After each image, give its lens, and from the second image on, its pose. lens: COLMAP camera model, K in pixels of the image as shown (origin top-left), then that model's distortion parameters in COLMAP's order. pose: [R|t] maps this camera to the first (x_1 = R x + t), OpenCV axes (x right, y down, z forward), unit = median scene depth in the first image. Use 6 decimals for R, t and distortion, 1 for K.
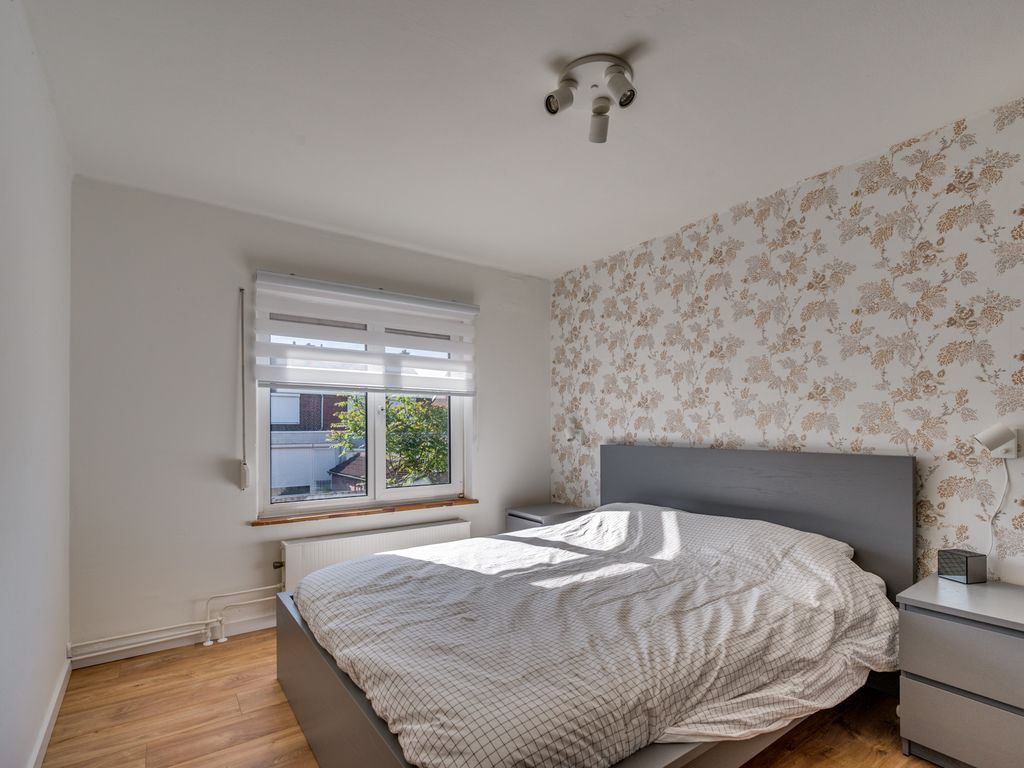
lens RADIAL K [[497.7, 0, 509.3], [0, 497.7, 425.9], [0, 0, 1]] dist [-0.000139, -0.000050]
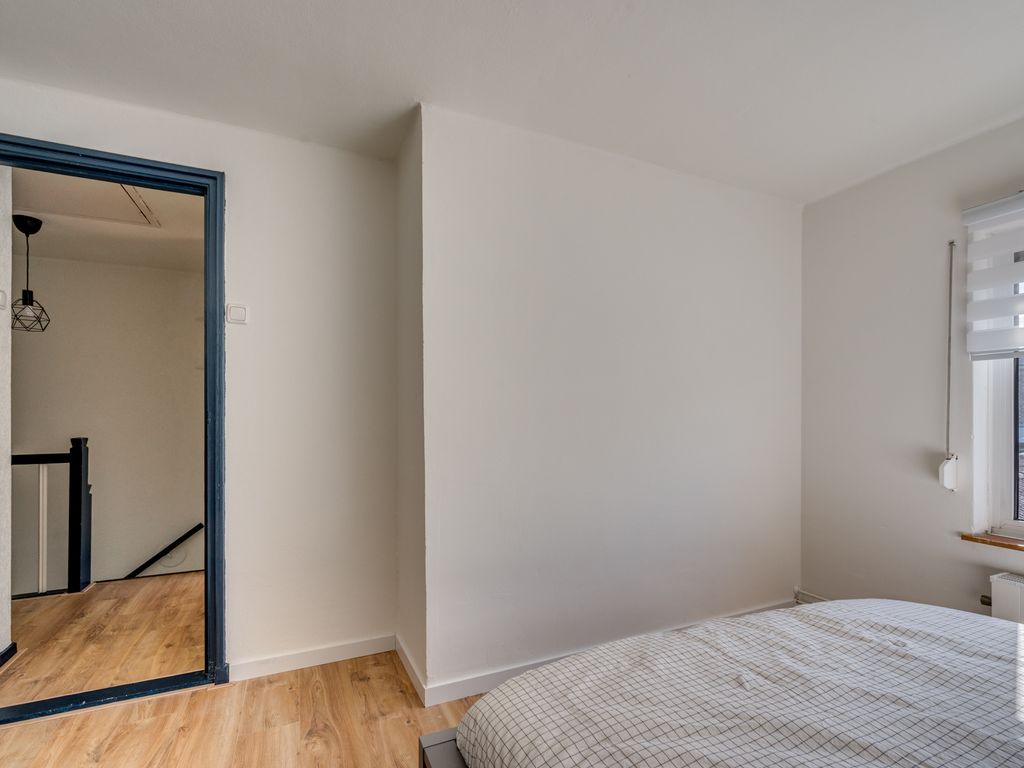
lens RADIAL K [[481.7, 0, 514.6], [0, 481.7, 406.7], [0, 0, 1]] dist [0.001106, 0.000036]
pose [[-0.186334, -0.013468, -0.982394, 0.362615], [0.000410, 0.999905, -0.013786, 0.003325], [0.982486, -0.002972, -0.186311, 0.446990]]
